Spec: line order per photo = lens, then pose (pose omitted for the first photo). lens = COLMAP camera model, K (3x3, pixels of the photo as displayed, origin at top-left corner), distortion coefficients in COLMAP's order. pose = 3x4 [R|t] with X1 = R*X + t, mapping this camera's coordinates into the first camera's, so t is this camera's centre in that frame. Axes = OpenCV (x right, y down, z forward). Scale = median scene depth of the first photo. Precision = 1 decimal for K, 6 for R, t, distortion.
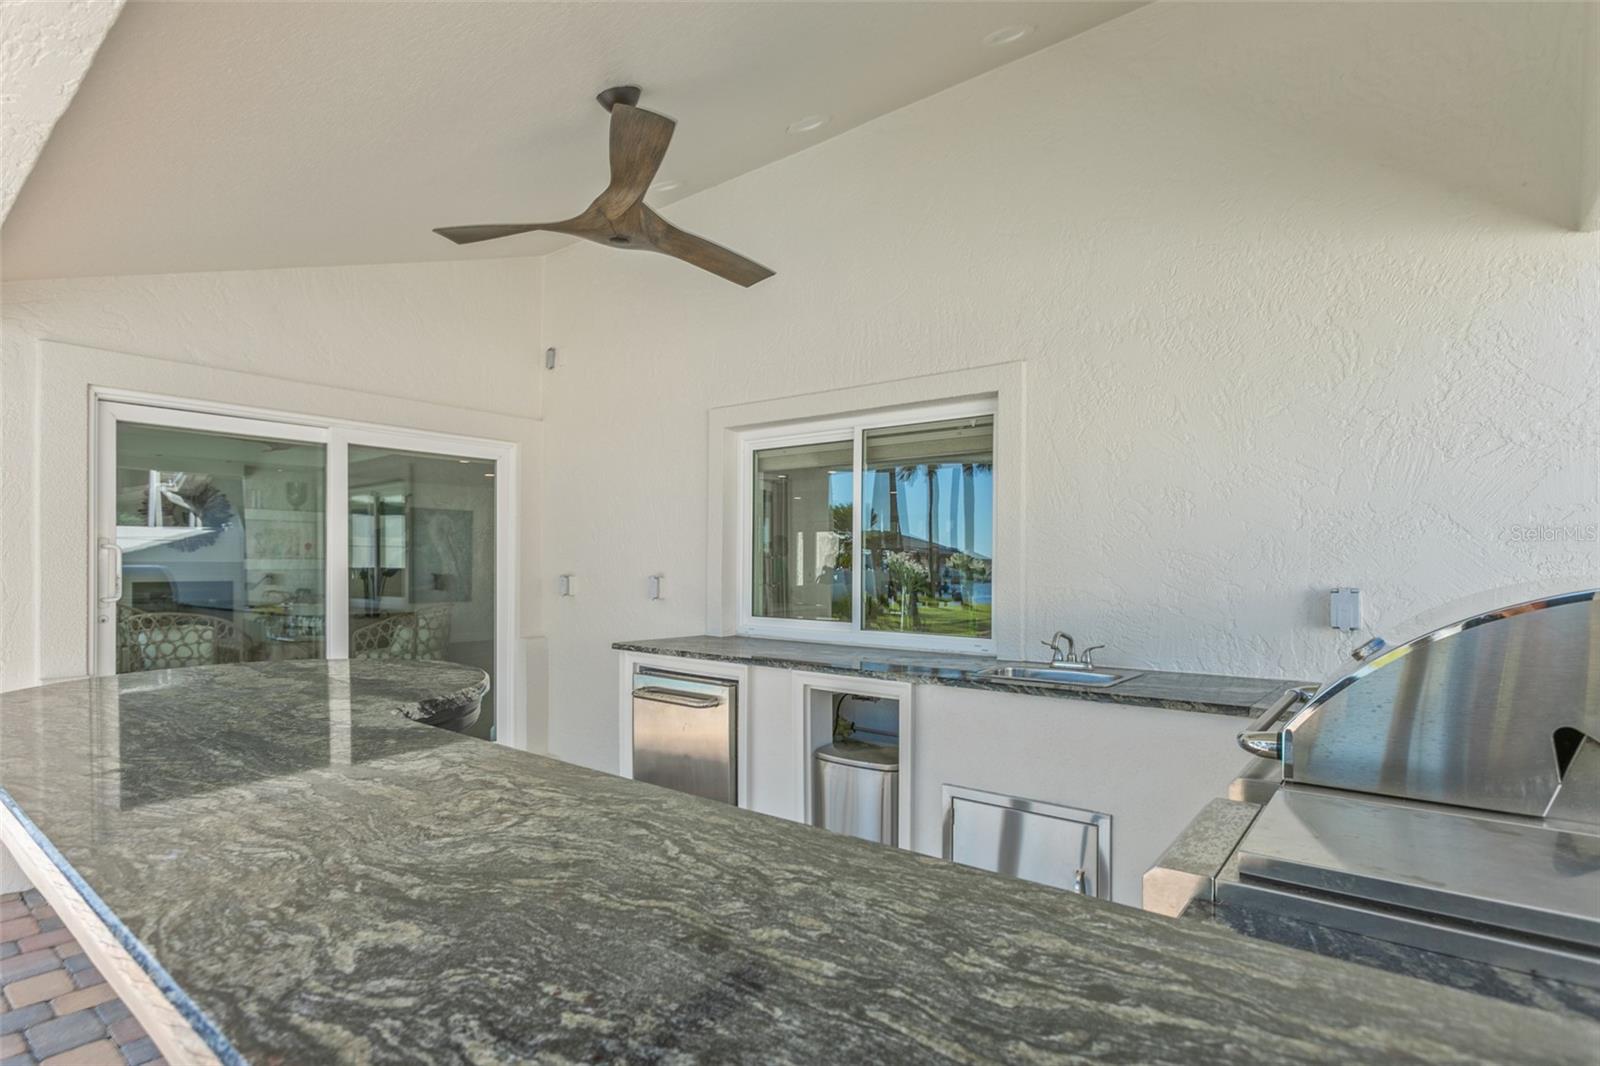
lens RADIAL K [[796.6, 0, 749.8], [0, 796.6, 565.4], [0, 0, 1]] dist [0.002173, 0.000902]
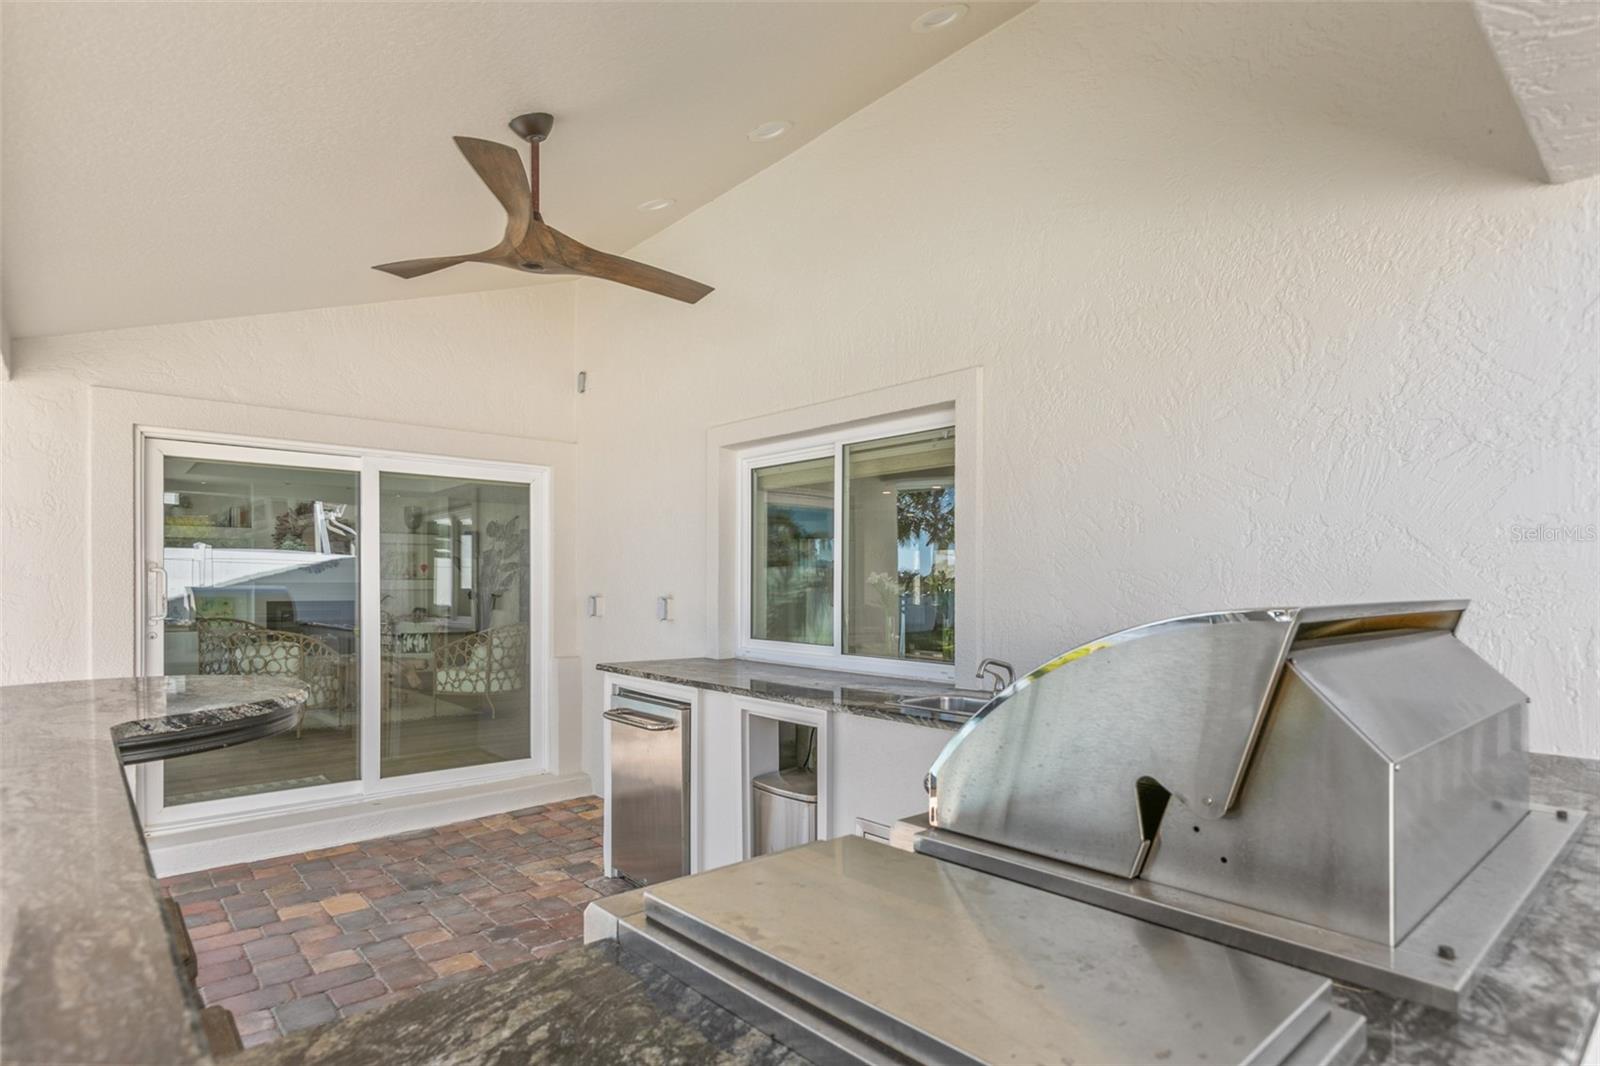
lens RADIAL K [[819.9, 0, 761.6], [0, 819.9, 586.1], [0, 0, 1]] dist [0.005912, 0.000307]
pose [[0.986338, -0.000401, -0.164731, 0.229175], [0.000524, 1.000000, 0.000704, -0.001857], [0.164731, -0.000781, 0.986338, 0.014632]]
